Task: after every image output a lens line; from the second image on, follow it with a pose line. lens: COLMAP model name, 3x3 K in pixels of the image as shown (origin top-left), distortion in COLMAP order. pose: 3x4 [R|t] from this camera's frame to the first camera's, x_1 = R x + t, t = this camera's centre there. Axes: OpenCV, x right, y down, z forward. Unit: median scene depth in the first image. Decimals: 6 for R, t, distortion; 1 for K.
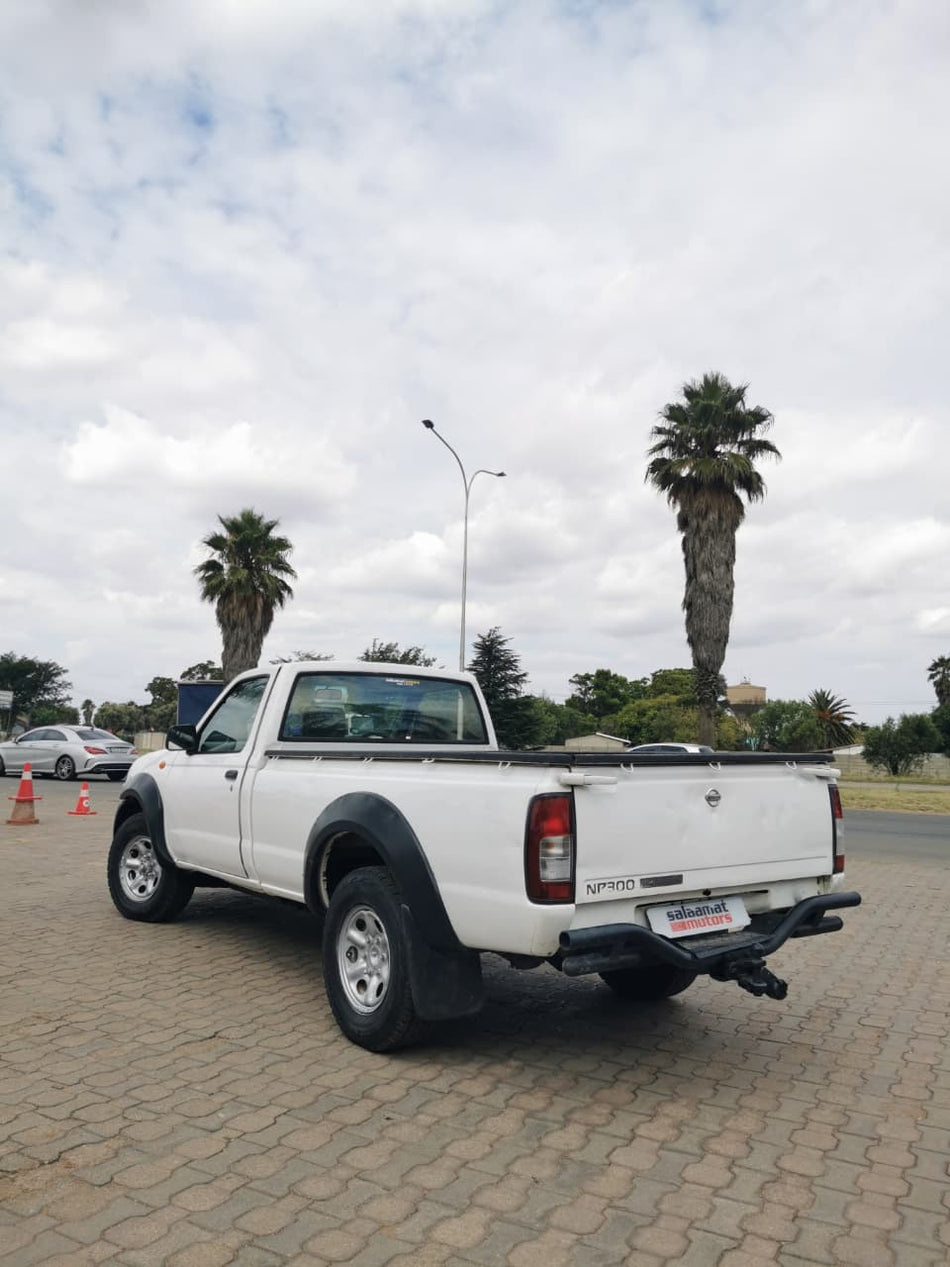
lens RADIAL K [[1096.6, 0, 461.7], [0, 1096.6, 603.6], [0, 0, 1]] dist [0.069696, -0.136161]
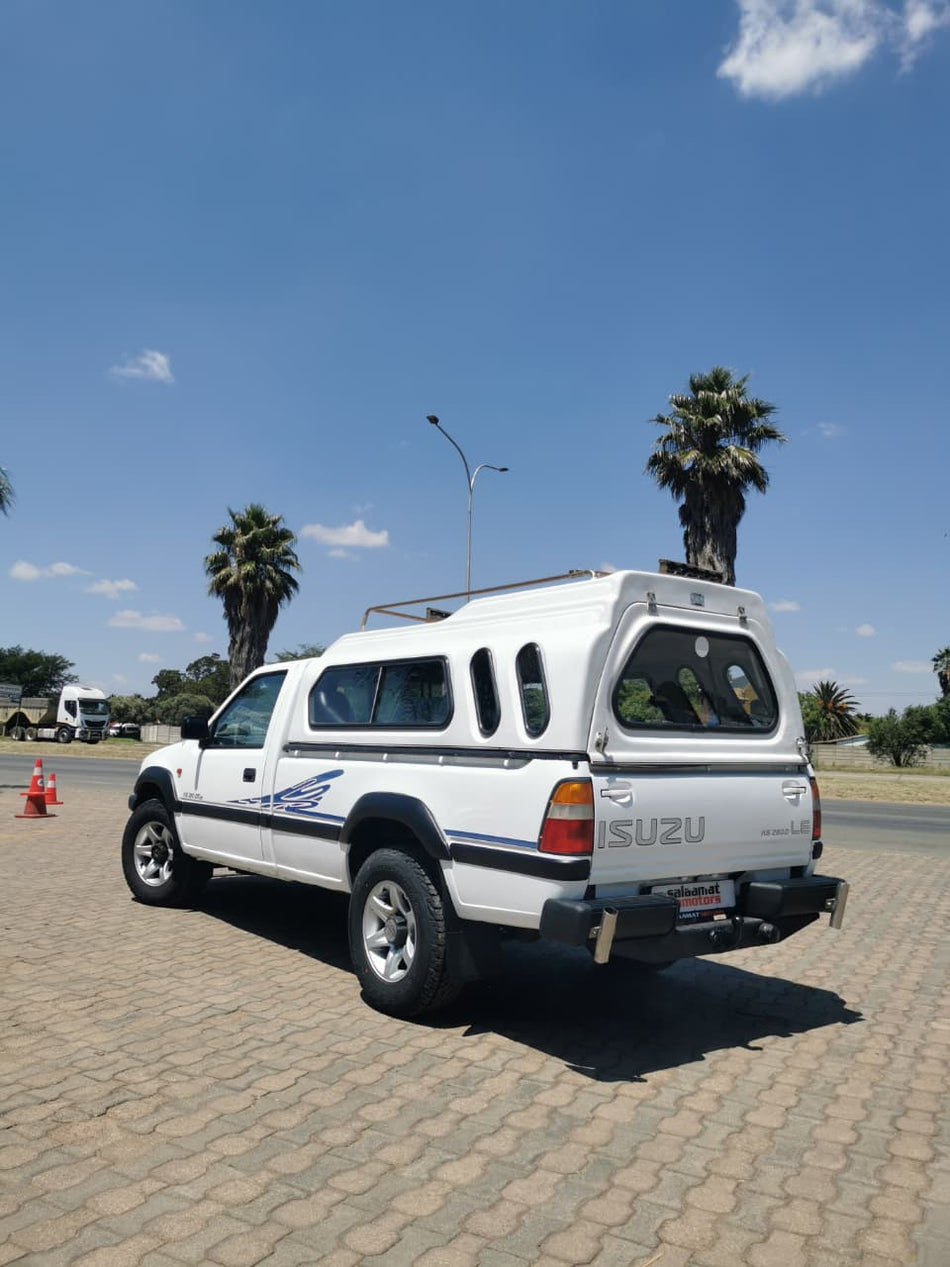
lens RADIAL K [[1096.6, 0, 461.7], [0, 1096.6, 603.6], [0, 0, 1]] dist [0.069696, -0.136161]
pose [[0.999986, -0.003000, -0.004275, 0.005053], [0.003032, 0.999968, 0.007470, -0.022831], [0.004253, -0.007483, 0.999963, -0.110763]]
